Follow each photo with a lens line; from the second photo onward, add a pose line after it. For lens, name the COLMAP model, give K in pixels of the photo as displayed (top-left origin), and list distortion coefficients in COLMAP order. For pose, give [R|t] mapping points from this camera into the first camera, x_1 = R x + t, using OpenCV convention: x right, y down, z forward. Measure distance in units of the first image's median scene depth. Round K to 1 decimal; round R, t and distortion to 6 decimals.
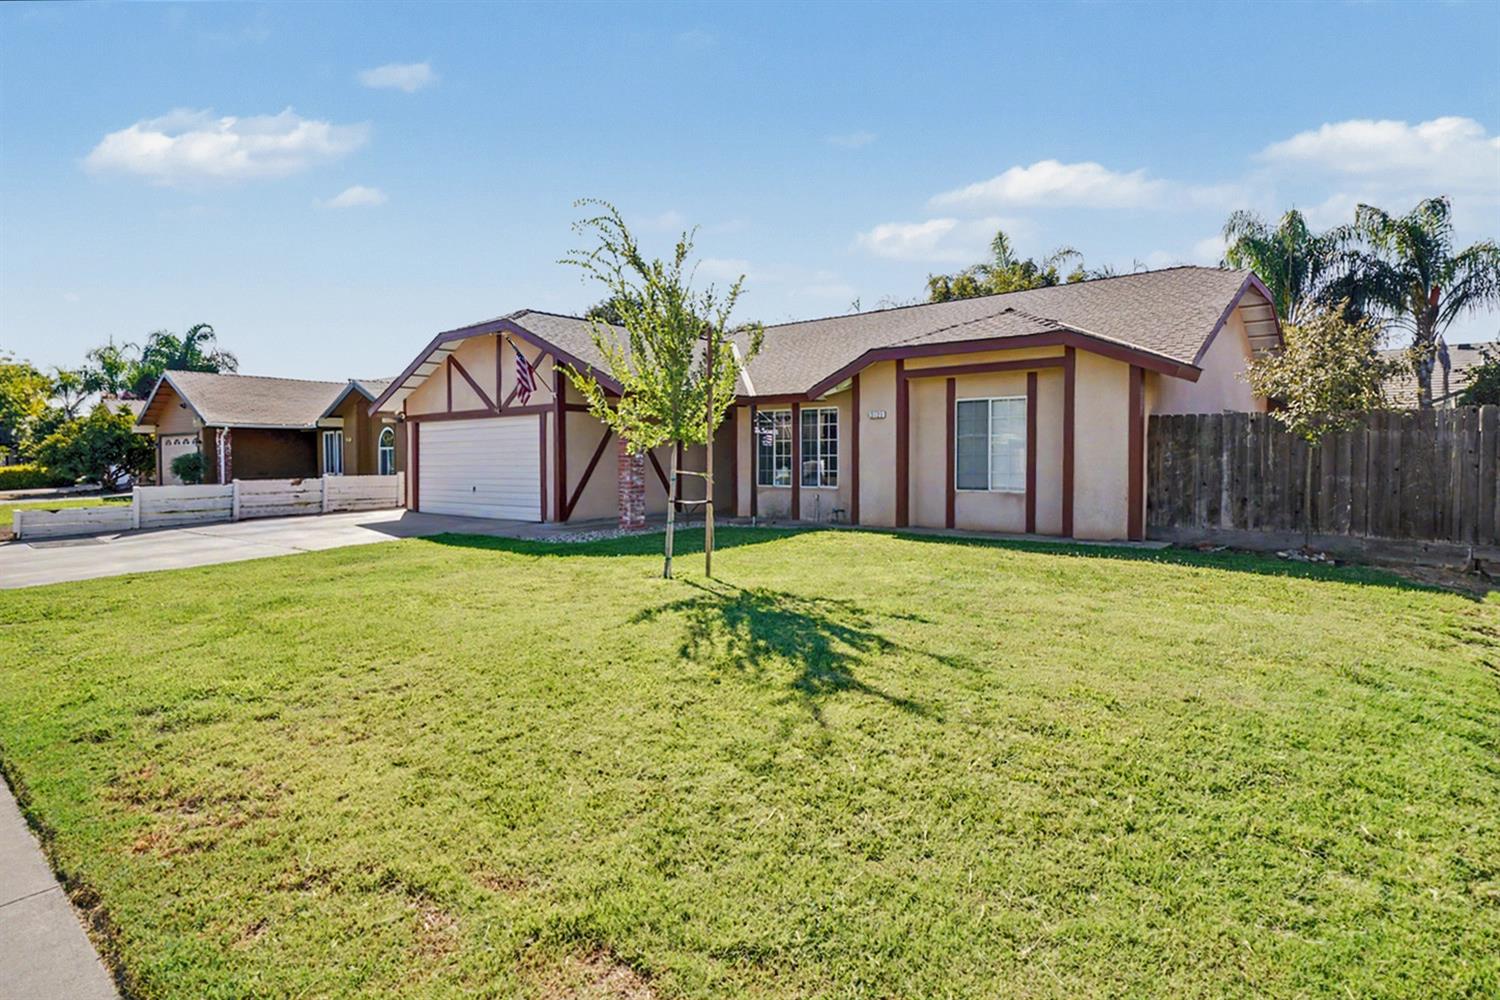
lens RADIAL K [[730.0, 0, 756.7], [0, 730.0, 483.8], [0, 0, 1]] dist [-0.000705, -0.000181]
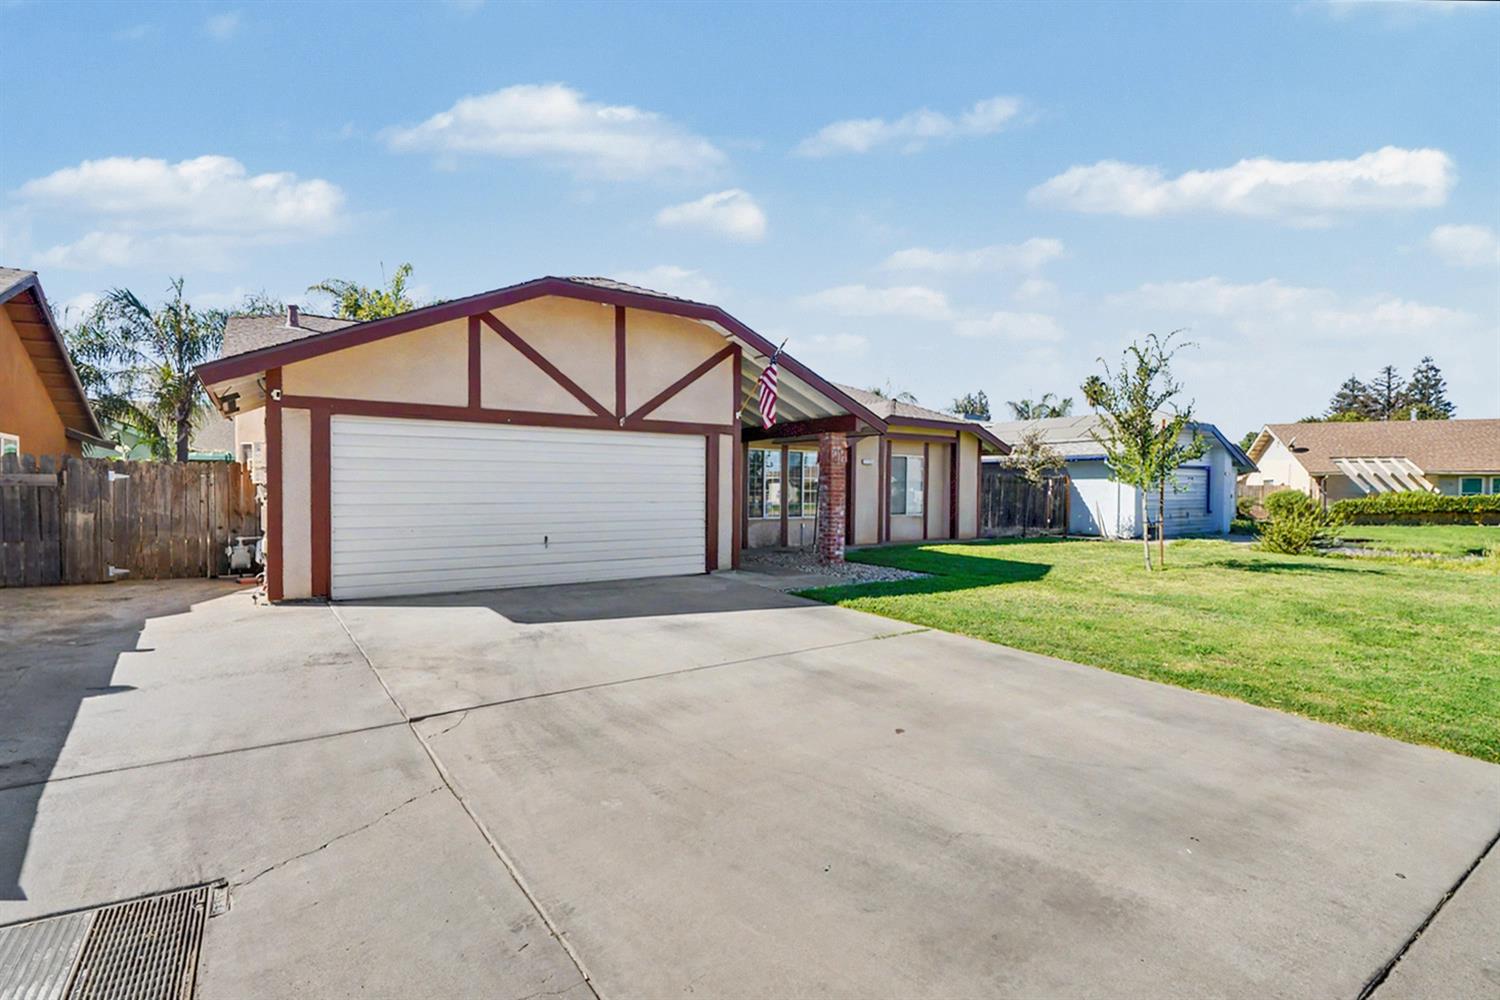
lens RADIAL K [[719.5, 0, 751.3], [0, 719.5, 513.5], [0, 0, 1]] dist [0.001532, 0.000318]
pose [[0.270448, -0.026828, 0.962361, -1.121968], [0.020838, 0.999541, 0.022008, -0.030841], [-0.962509, 0.014101, 0.270883, 0.807187]]
